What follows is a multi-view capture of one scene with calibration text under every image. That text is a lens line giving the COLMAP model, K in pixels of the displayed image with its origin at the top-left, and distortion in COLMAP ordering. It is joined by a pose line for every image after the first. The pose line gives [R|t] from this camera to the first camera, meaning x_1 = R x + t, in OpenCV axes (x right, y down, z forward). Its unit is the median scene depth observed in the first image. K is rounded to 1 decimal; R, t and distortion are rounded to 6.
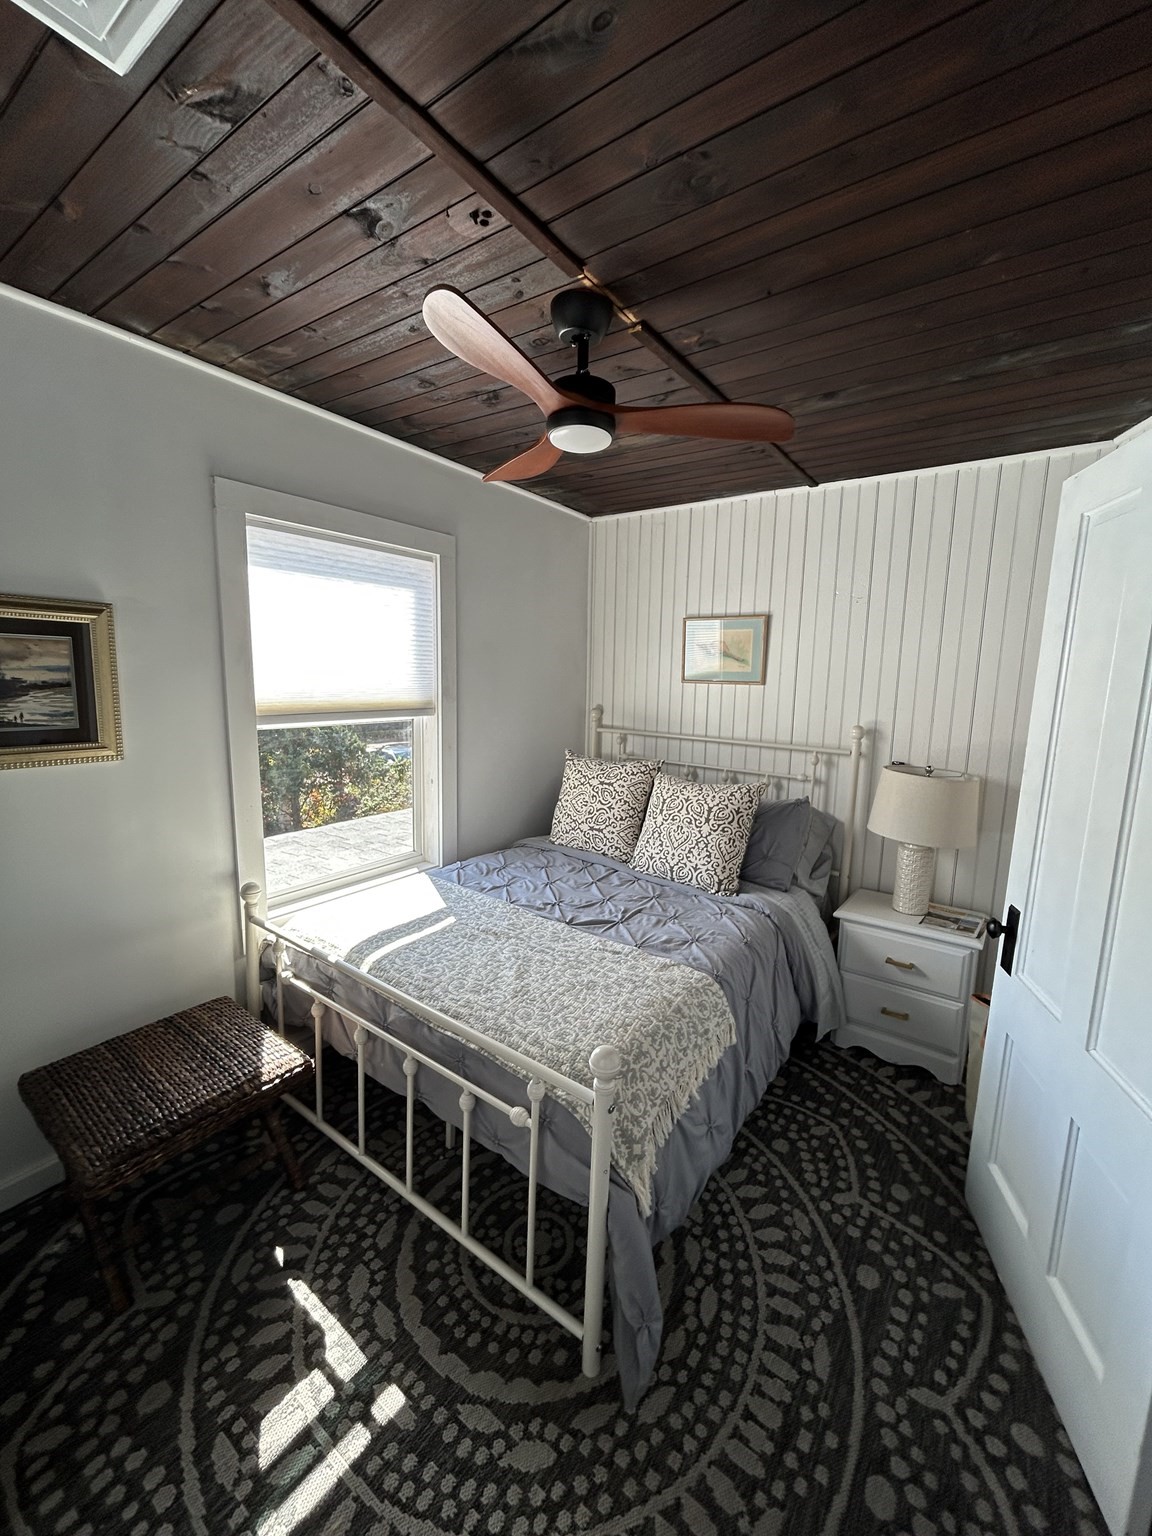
lens RADIAL K [[621.7, 0, 576.7], [0, 621.7, 760.3], [0, 0, 1]] dist [-0.003977, -0.000347]
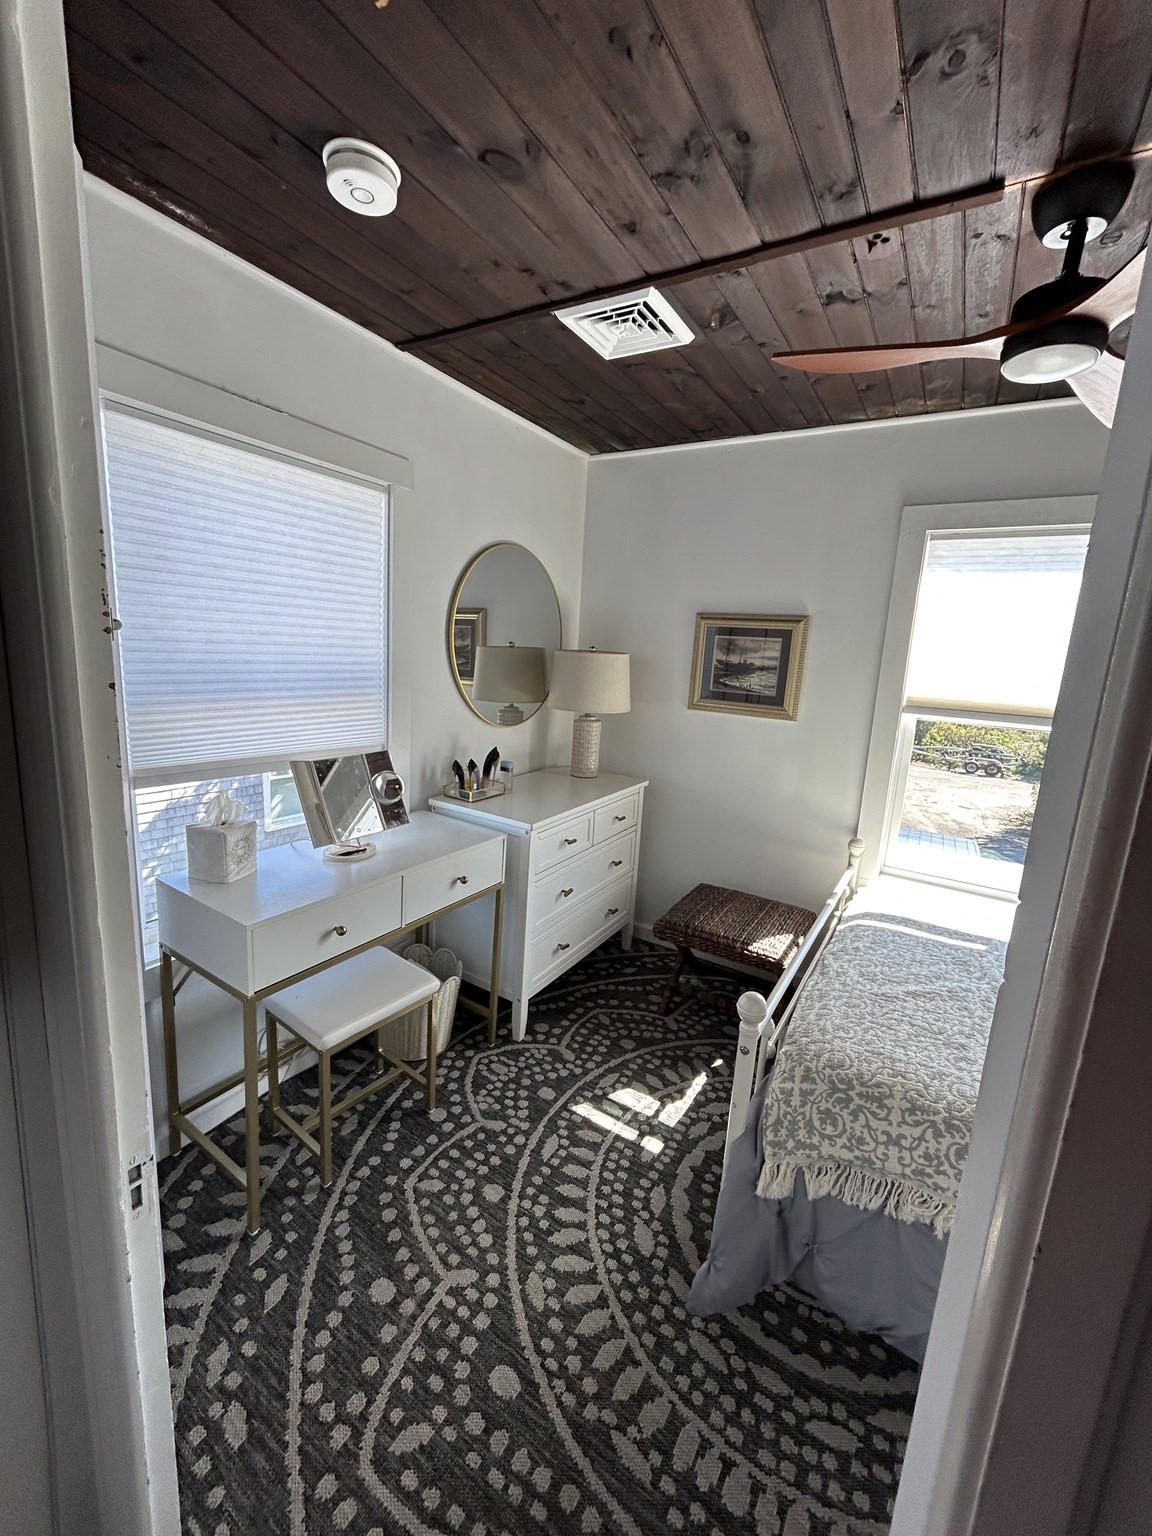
lens RADIAL K [[621.7, 0, 572.0], [0, 621.7, 763.5], [0, 0, 1]] dist [-0.003977, -0.000347]
pose [[0.059016, 0.158401, -0.985610, 0.980448], [-0.202146, 0.968772, 0.143591, -0.011233], [0.977576, 0.190763, 0.089193, 0.500194]]
